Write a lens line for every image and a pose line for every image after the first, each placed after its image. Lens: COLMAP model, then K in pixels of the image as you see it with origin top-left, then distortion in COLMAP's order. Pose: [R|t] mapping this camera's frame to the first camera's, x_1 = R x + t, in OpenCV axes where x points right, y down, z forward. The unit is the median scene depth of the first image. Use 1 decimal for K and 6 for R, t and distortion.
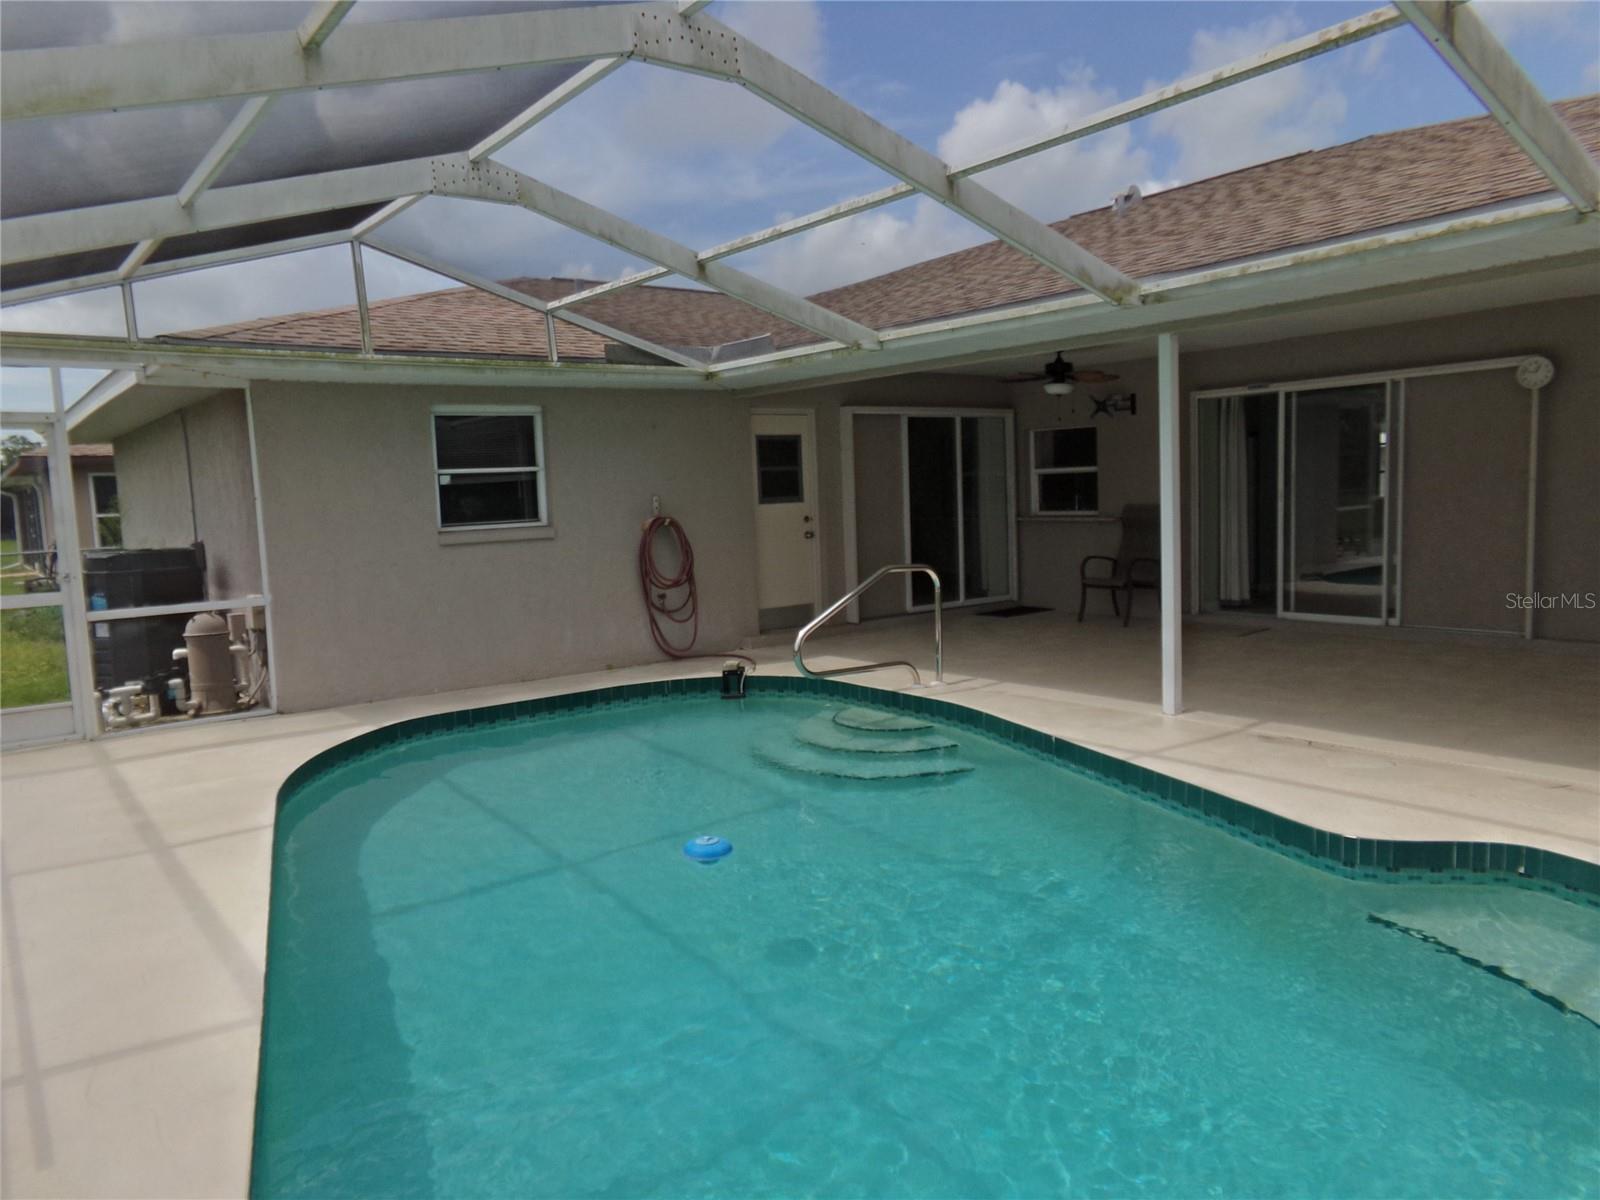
lens RADIAL K [[1124.0, 0, 785.0], [0, 1124.0, 603.7], [0, 0, 1]] dist [-0.055356, 0.133336]
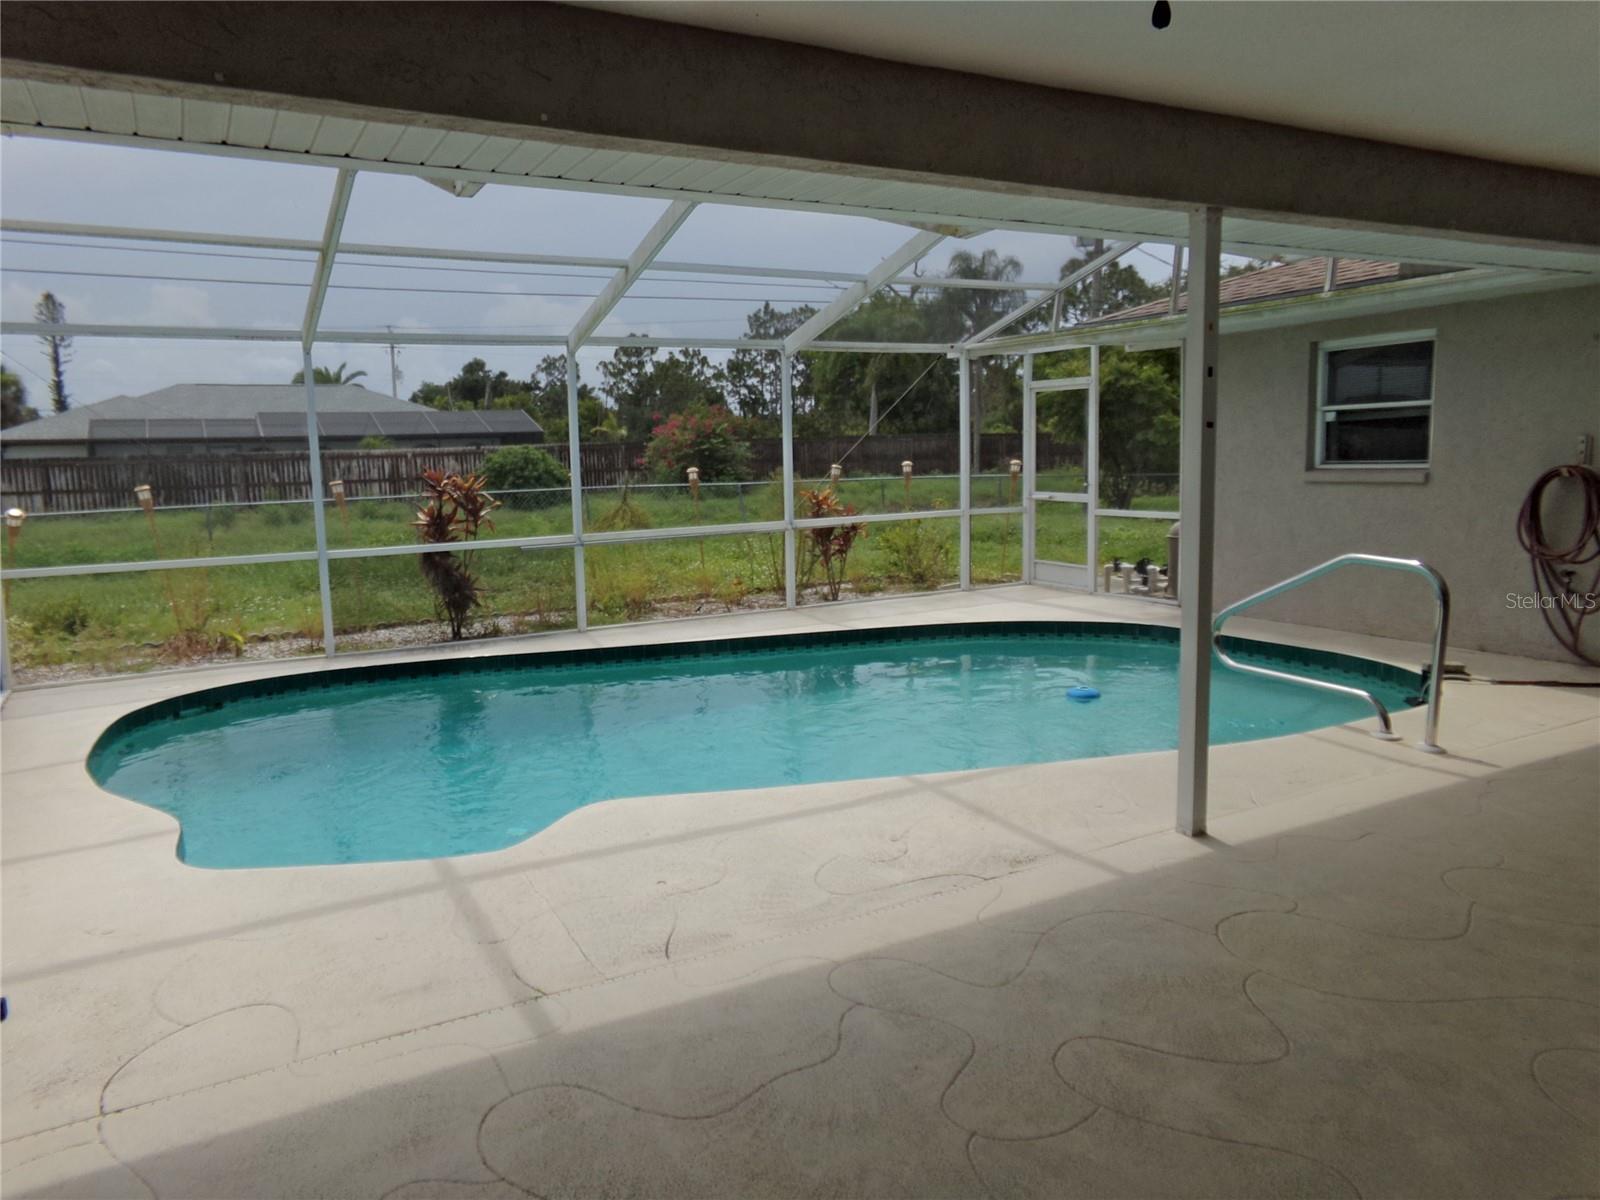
lens RADIAL K [[1124.0, 0, 785.0], [0, 1124.0, 603.7], [0, 0, 1]] dist [-0.055356, 0.133336]
pose [[-0.138570, 0.174154, -0.974920, 0.917035], [-0.073329, 0.979910, 0.185468, -0.115879], [0.987634, 0.097190, -0.123016, 0.790756]]
